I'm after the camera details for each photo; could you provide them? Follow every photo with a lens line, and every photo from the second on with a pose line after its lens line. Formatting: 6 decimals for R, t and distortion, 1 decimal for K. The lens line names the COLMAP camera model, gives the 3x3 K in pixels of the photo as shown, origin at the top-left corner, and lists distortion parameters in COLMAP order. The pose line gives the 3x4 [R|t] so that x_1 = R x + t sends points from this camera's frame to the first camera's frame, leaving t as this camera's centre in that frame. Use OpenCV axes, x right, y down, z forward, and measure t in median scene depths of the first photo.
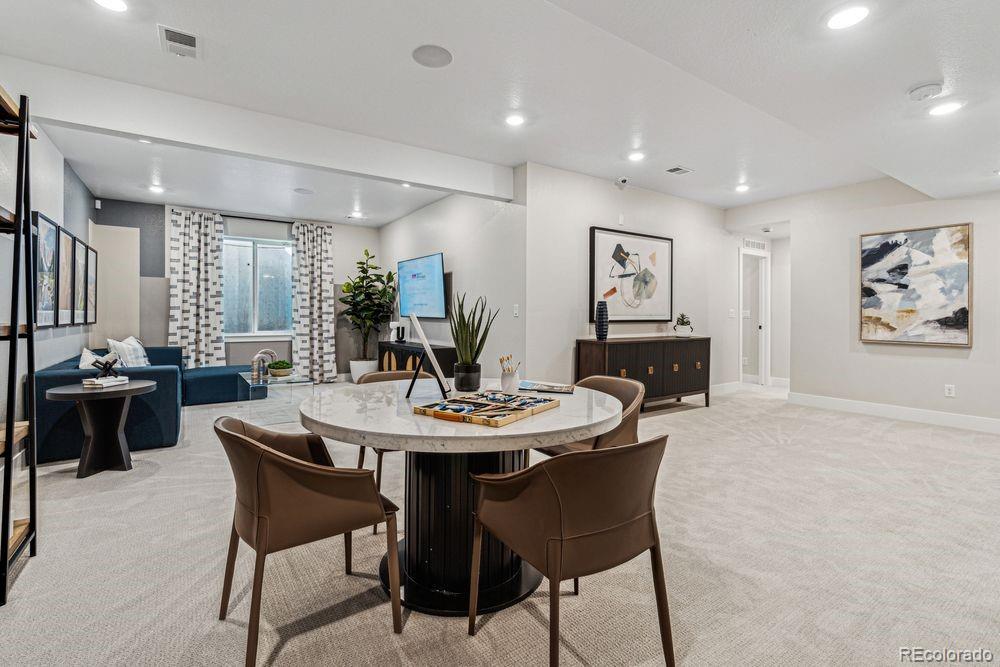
lens RADIAL K [[459.6, 0, 496.1], [0, 459.6, 317.5], [0, 0, 1]] dist [-0.004626, 0.000193]
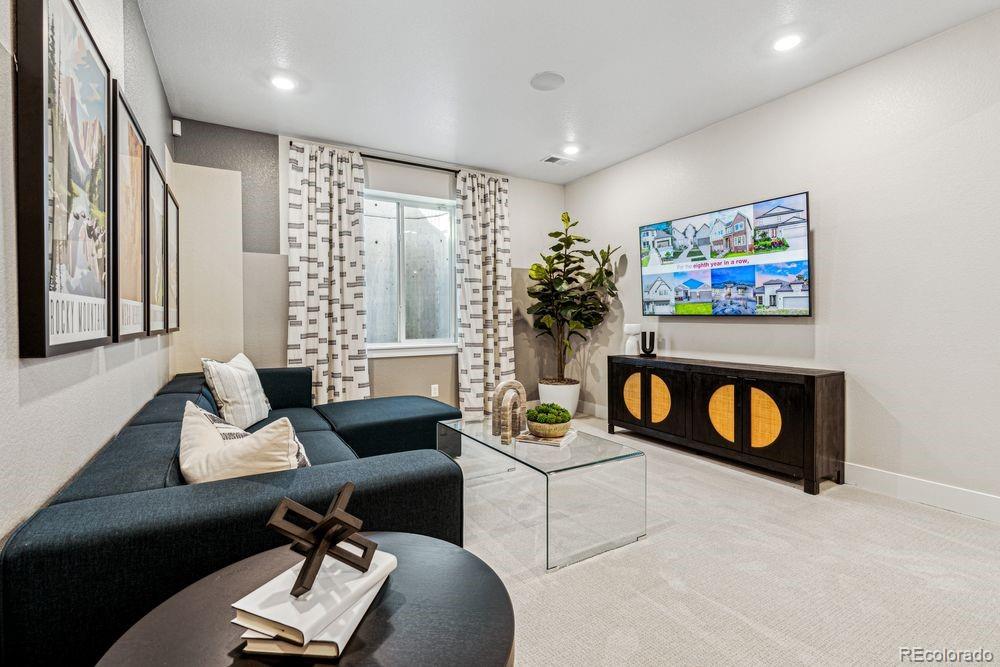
lens RADIAL K [[459.6, 0, 501.0], [0, 459.6, 325.8], [0, 0, 1]] dist [-0.004626, 0.000193]
pose [[0.997977, -0.007198, -0.063168, -0.372698], [0.008080, 0.999873, 0.013720, 0.002291], [0.063061, -0.014202, 0.997909, 0.387781]]
